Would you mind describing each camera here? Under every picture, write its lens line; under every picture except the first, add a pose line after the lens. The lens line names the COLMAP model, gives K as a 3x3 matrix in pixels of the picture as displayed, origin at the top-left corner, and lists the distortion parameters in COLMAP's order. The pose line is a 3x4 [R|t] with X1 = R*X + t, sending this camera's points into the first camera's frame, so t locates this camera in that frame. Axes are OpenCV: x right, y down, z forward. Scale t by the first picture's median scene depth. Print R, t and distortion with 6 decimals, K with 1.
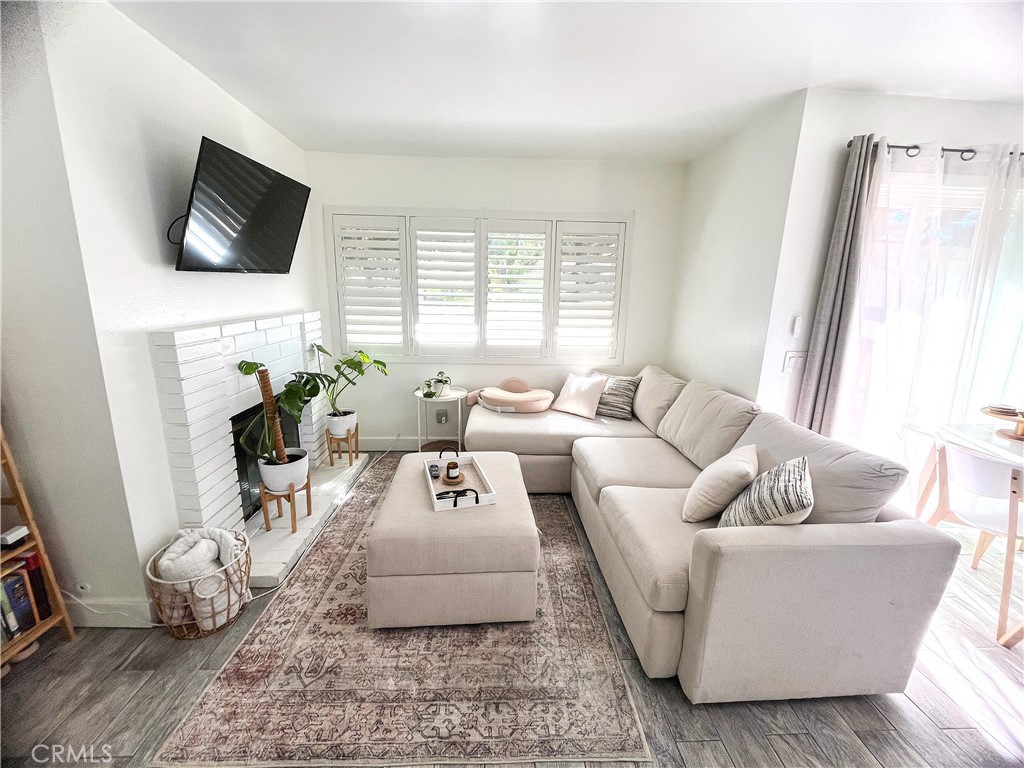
lens RADIAL K [[414.8, 0, 513.2], [0, 414.8, 382.6], [0, 0, 1]] dist [-0.005898, -0.000367]
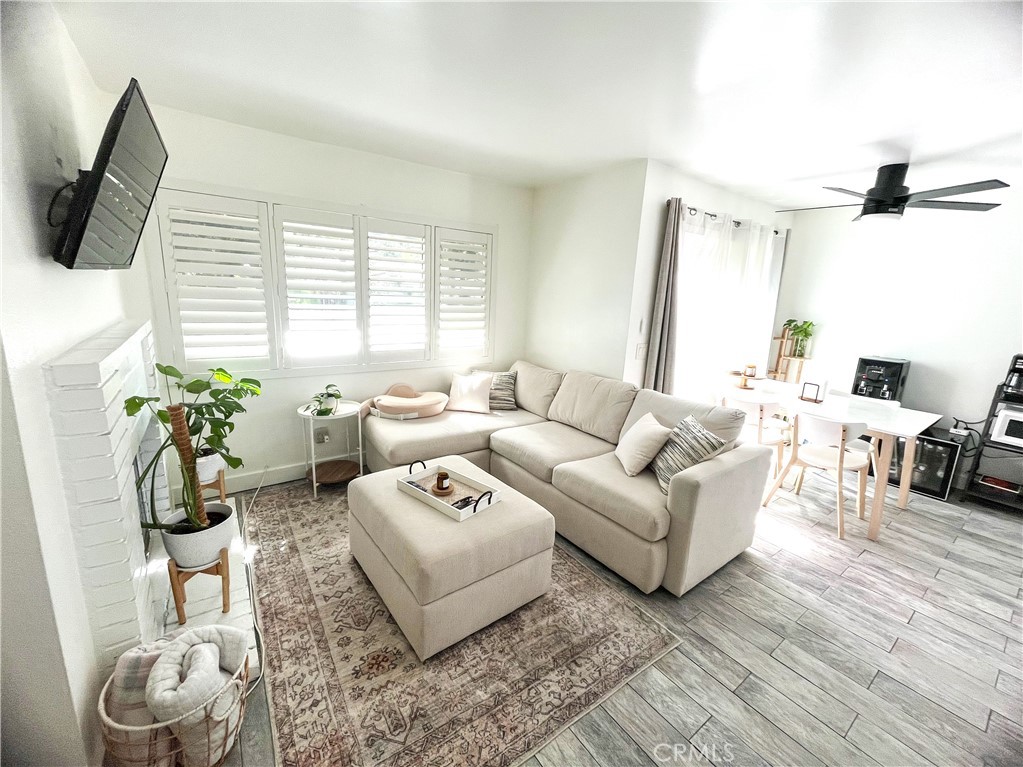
lens RADIAL K [[414.4, 0, 515.5], [0, 414.4, 381.7], [0, 0, 1]] dist [-0.005898, -0.000367]
pose [[0.834915, -0.098443, 0.541504, -0.478274], [0.093128, 0.994956, 0.037289, -0.042565], [-0.542443, 0.019296, 0.839871, 0.062985]]
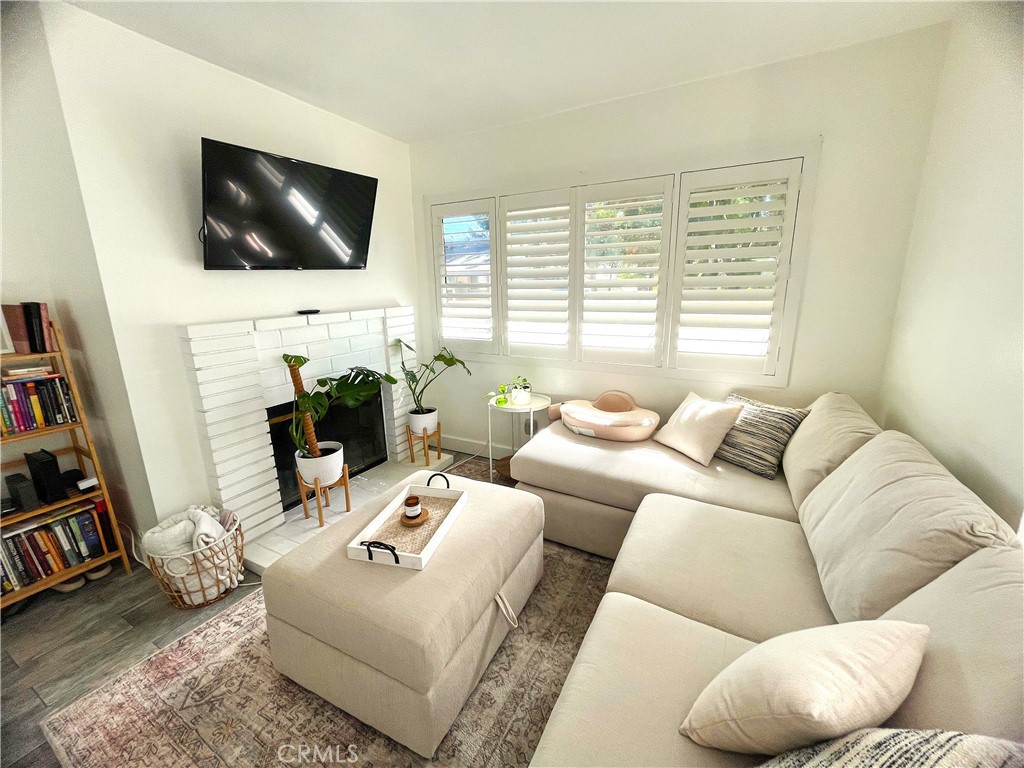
lens RADIAL K [[414.8, 0, 510.2], [0, 414.8, 381.0], [0, 0, 1]] dist [-0.005898, -0.000367]
pose [[0.853392, 0.084758, -0.514333, 0.369708], [-0.079045, 0.996324, 0.033032, -0.062555], [0.515242, 0.012466, 0.856954, 0.388208]]
